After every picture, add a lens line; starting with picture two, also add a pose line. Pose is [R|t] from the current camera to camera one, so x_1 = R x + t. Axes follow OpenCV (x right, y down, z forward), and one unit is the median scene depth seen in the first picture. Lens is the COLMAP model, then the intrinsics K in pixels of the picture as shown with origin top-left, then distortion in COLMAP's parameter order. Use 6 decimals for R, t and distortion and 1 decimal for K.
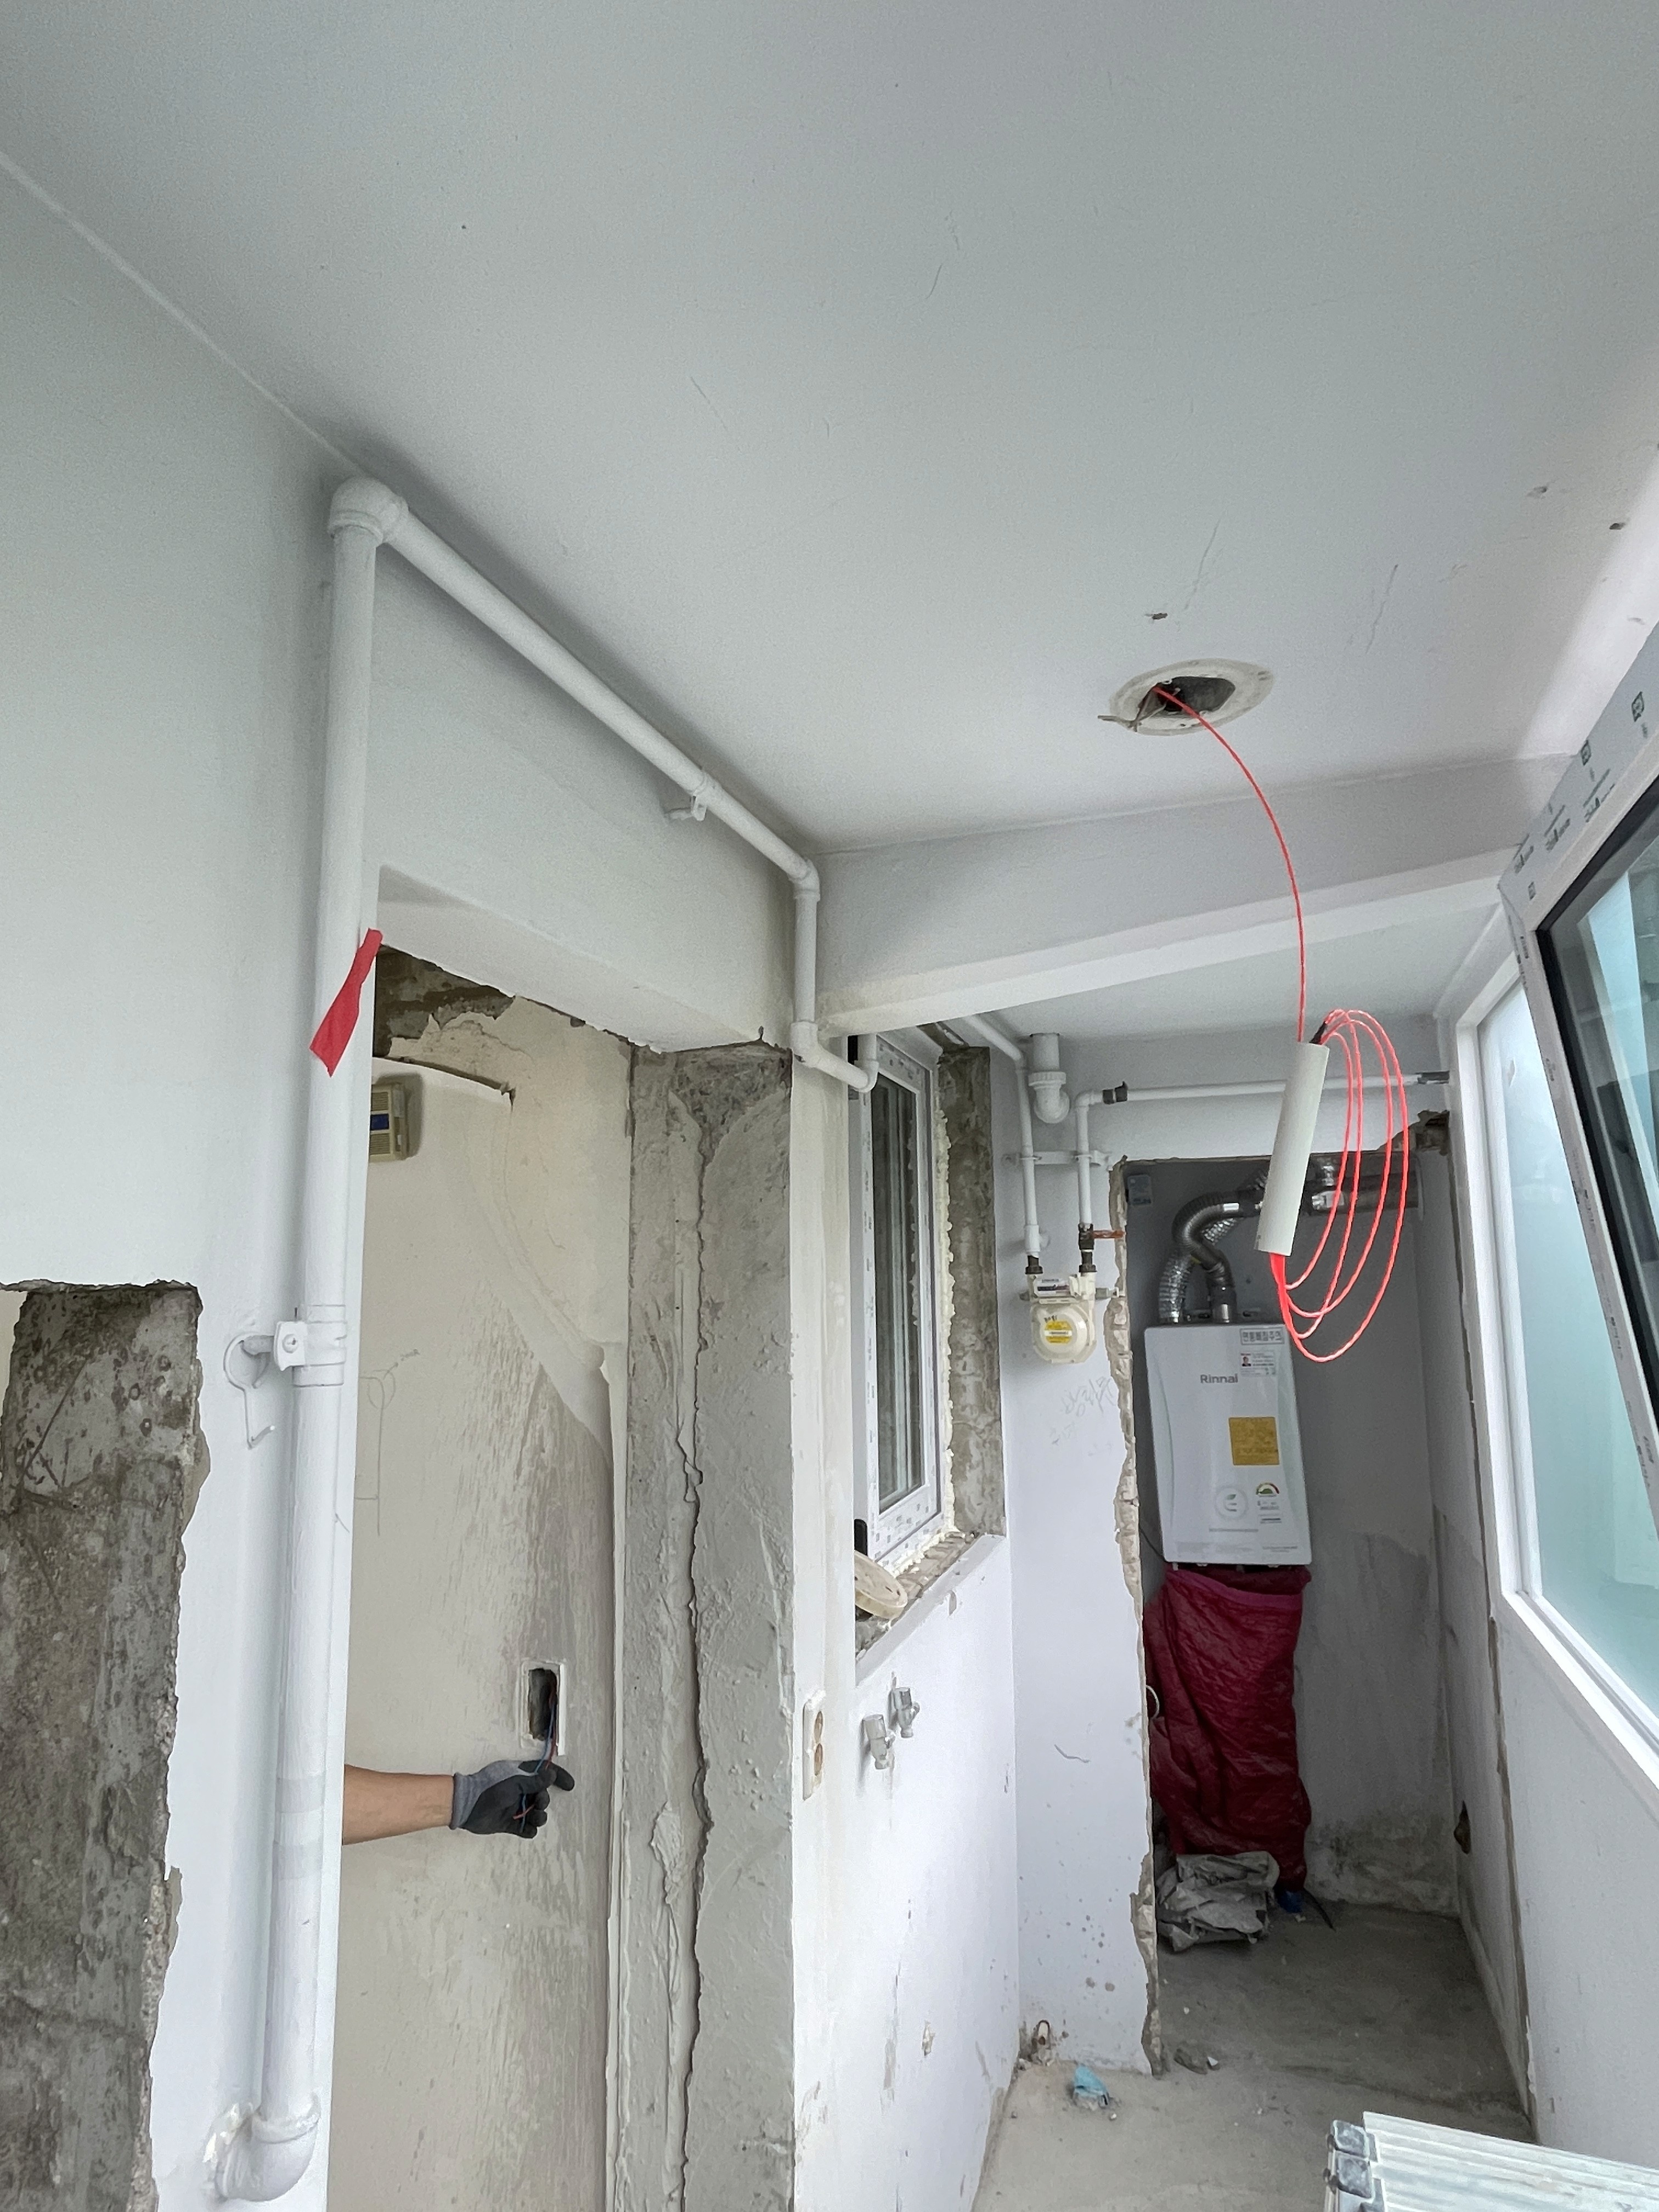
lens RADIAL K [[1224.0, 0, 837.1], [0, 1224.0, 1103.6], [0, 0, 1]] dist [-0.002996, -0.000028]
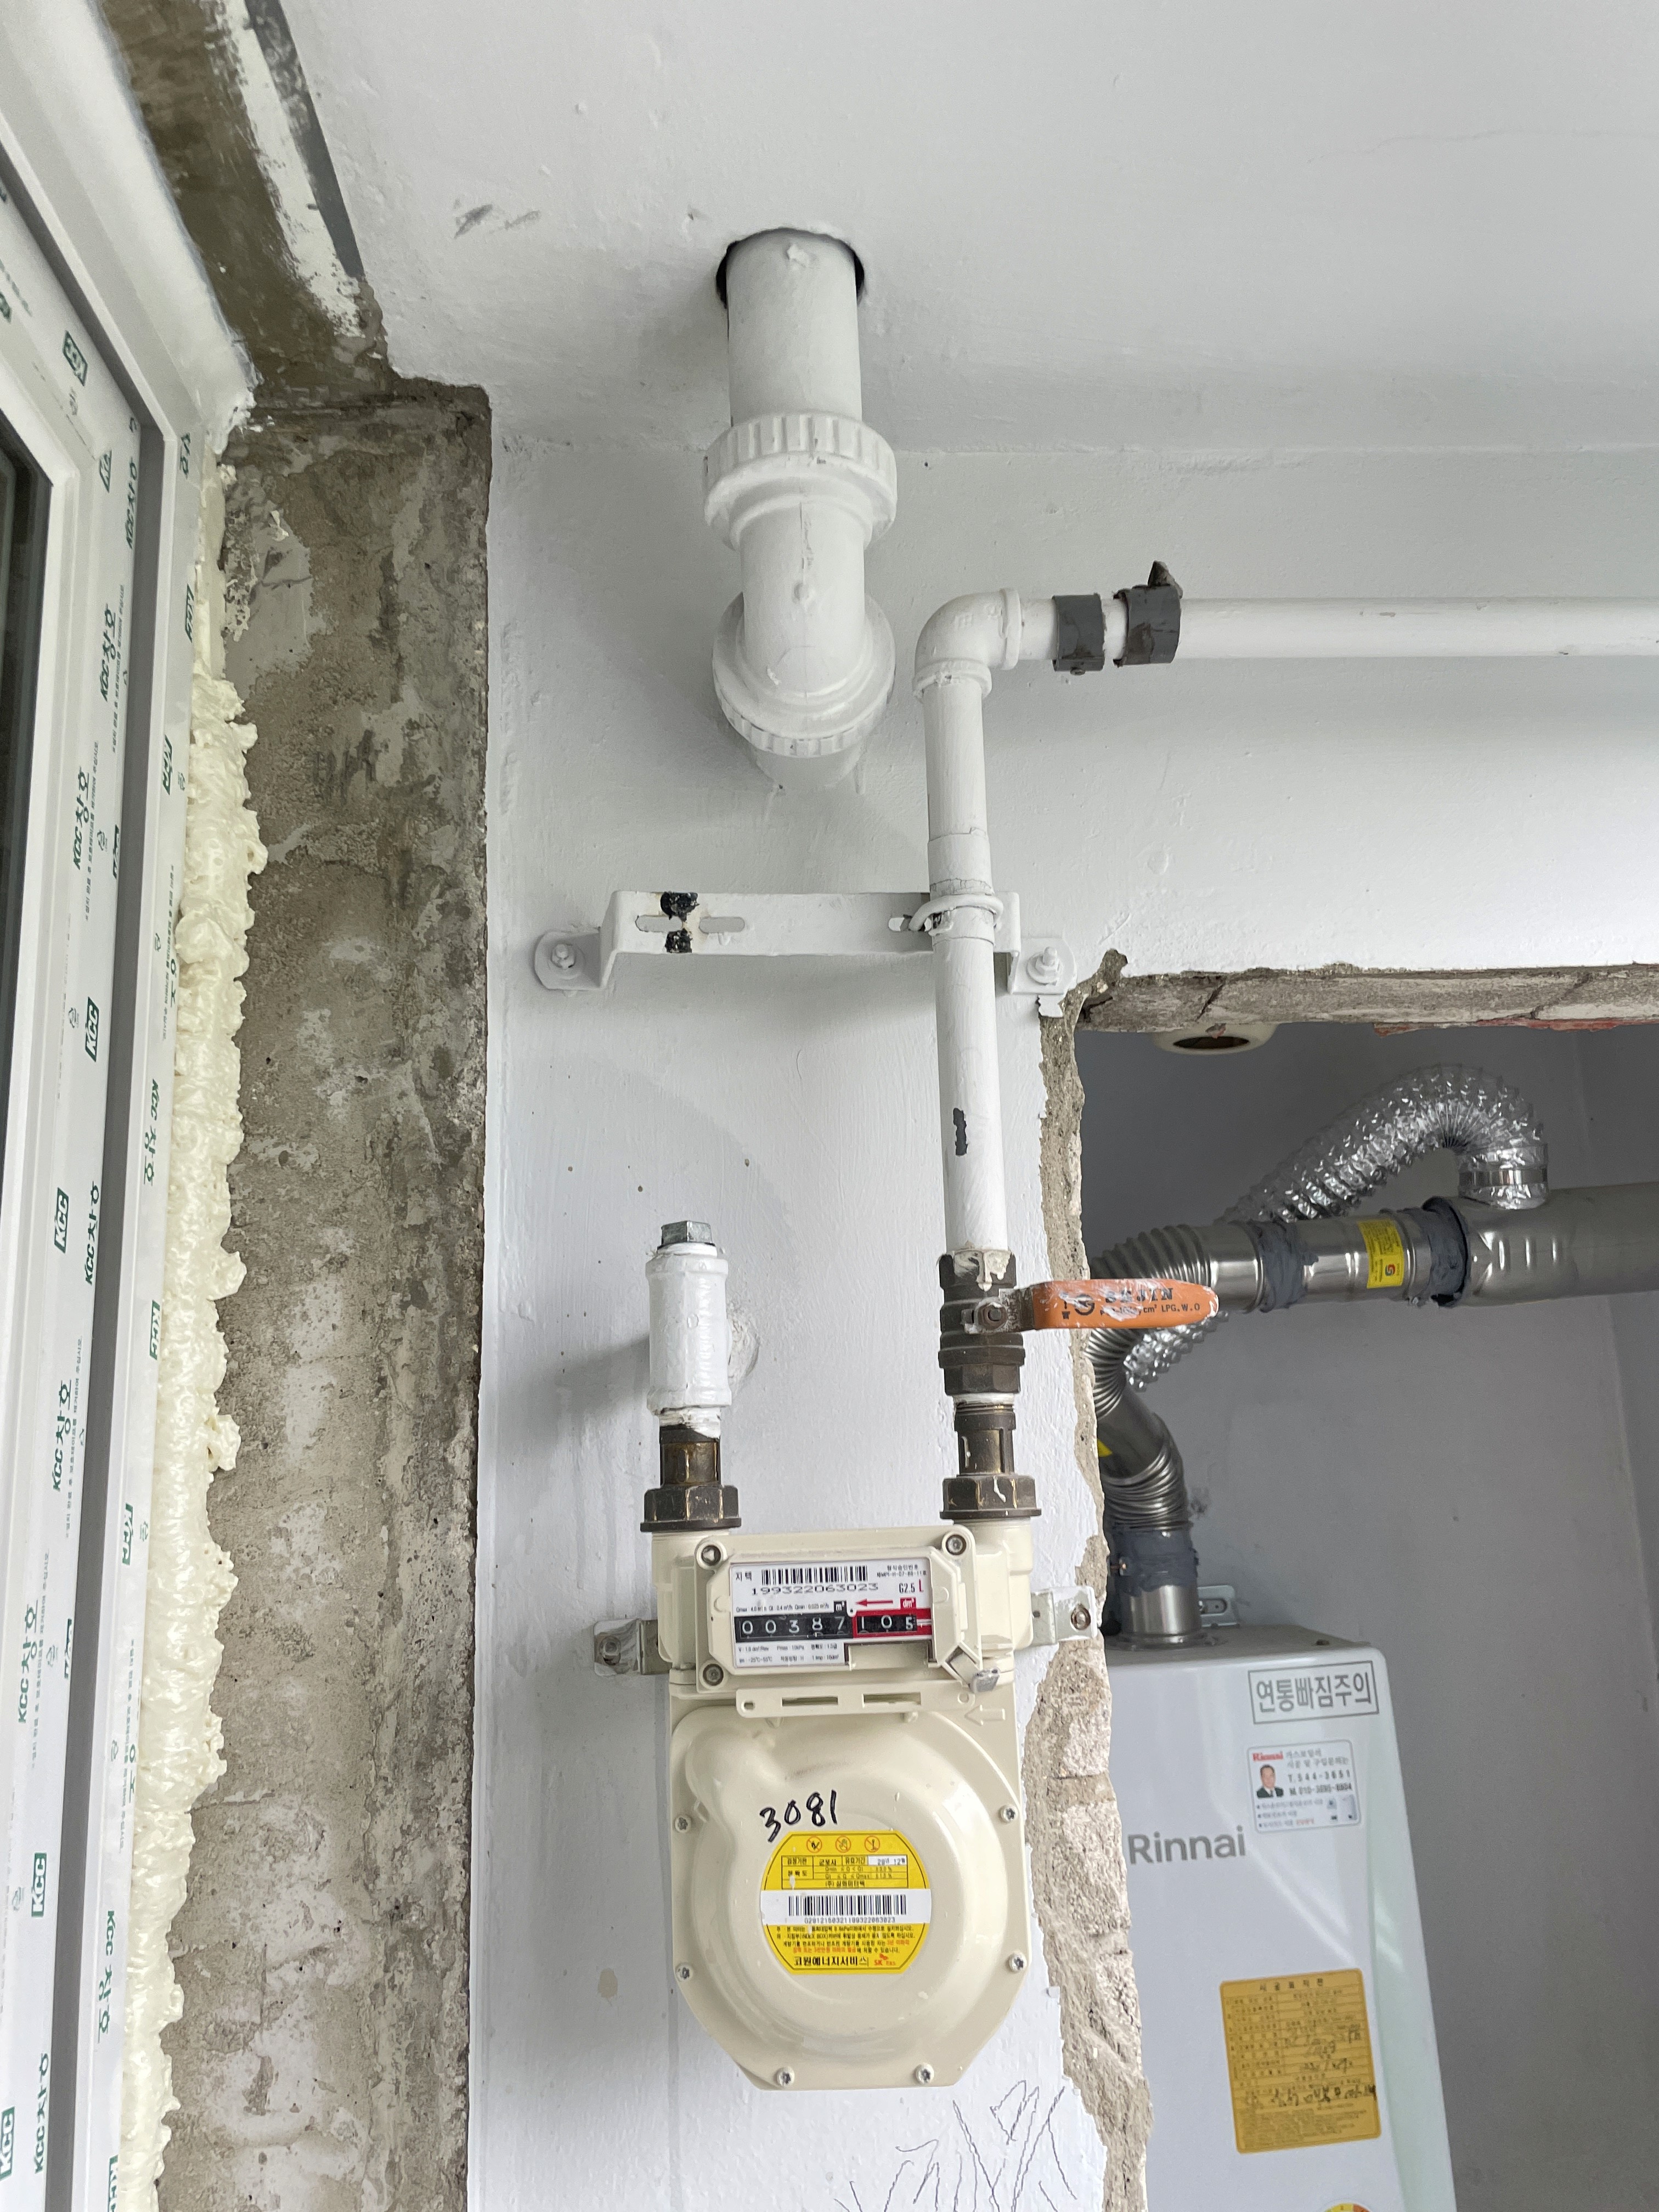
lens RADIAL K [[1699.4, 0, 838.2], [0, 1699.4, 1119.6], [0, 0, 1]] dist [0.040268, -0.003798]
pose [[0.937096, 0.056541, 0.344461, 0.088842], [-0.033632, 0.996828, -0.072128, 0.093730], [-0.347447, 0.056006, 0.936026, 0.735863]]
